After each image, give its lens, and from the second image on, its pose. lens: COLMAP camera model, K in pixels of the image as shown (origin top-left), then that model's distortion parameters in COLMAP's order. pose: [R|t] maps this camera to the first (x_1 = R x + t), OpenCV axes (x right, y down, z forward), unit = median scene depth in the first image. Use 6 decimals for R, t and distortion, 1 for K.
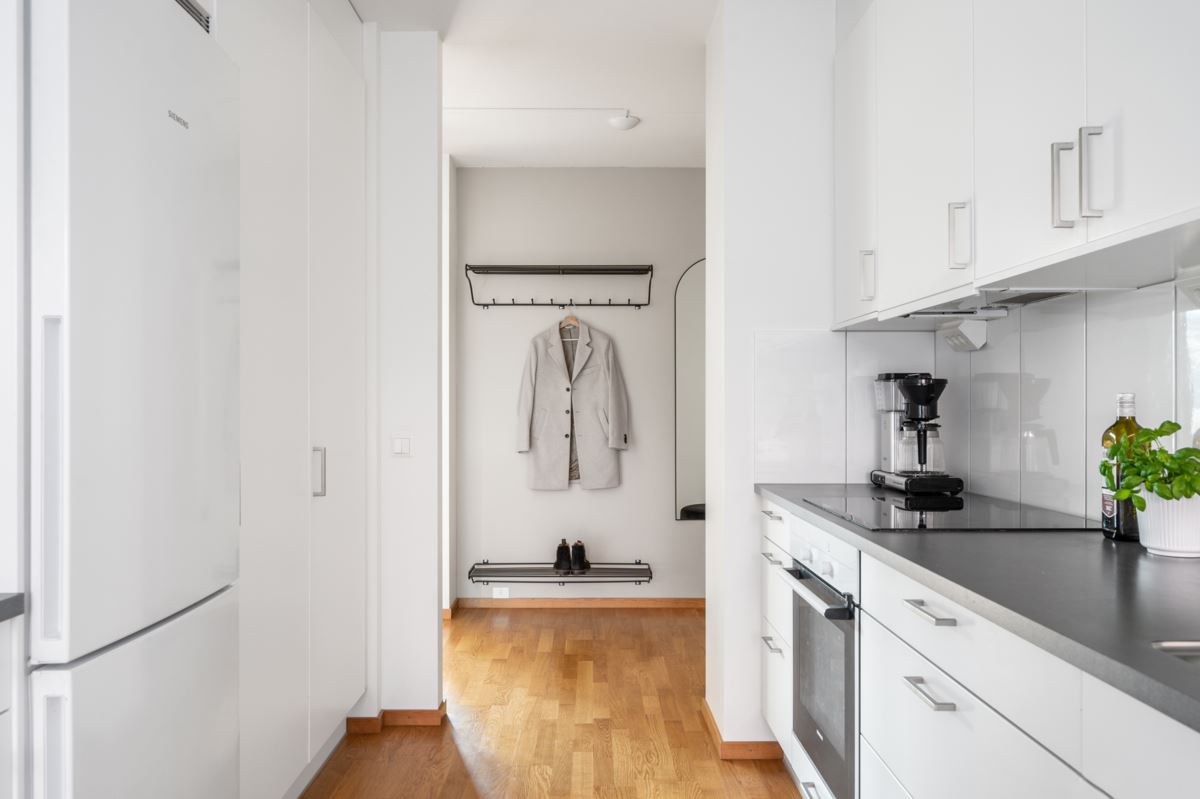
lens RADIAL K [[859.9, 0, 599.3], [0, 859.9, 404.7], [0, 0, 1]] dist [-0.001827, 0.001756]
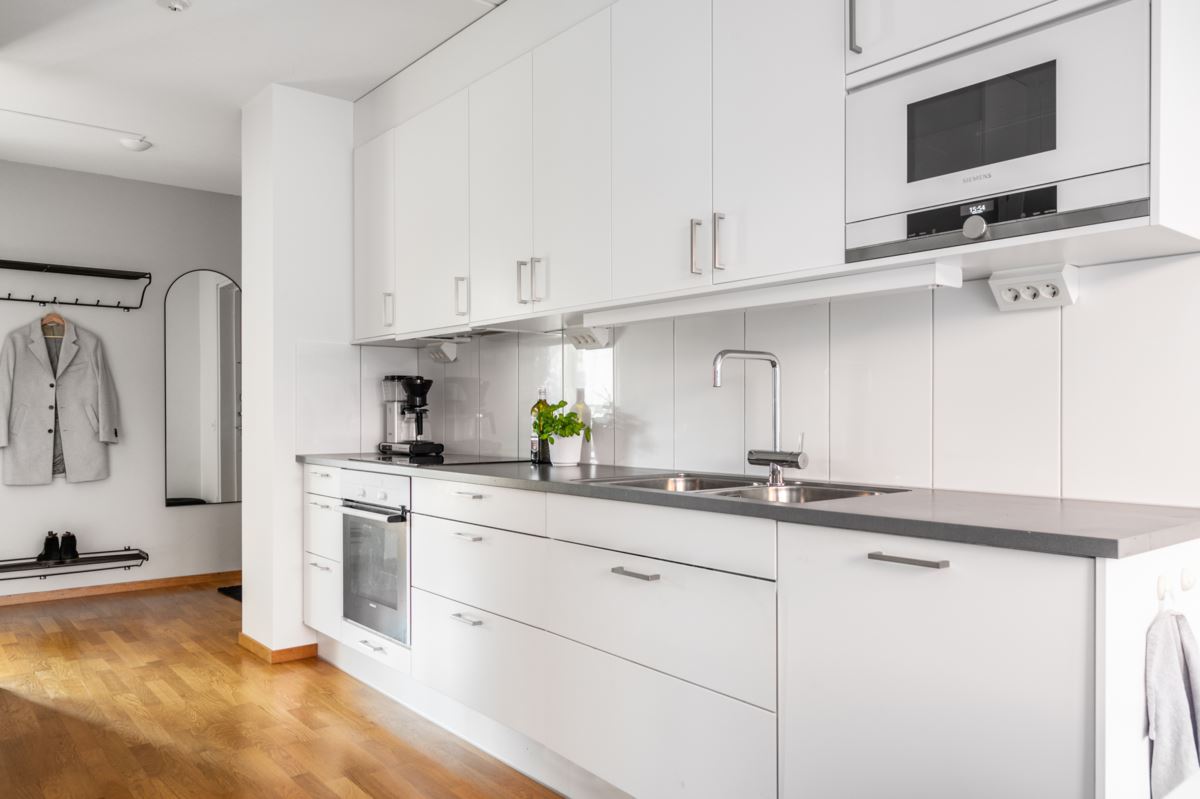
lens RADIAL K [[859.9, 0, 599.3], [0, 859.9, 404.7], [0, 0, 1]] dist [-0.001827, 0.001756]
pose [[0.777266, 0.006184, 0.629141, -0.287618], [0.000249, 0.999949, -0.010136, 0.025918], [-0.629172, 0.008035, 0.777225, -0.333041]]
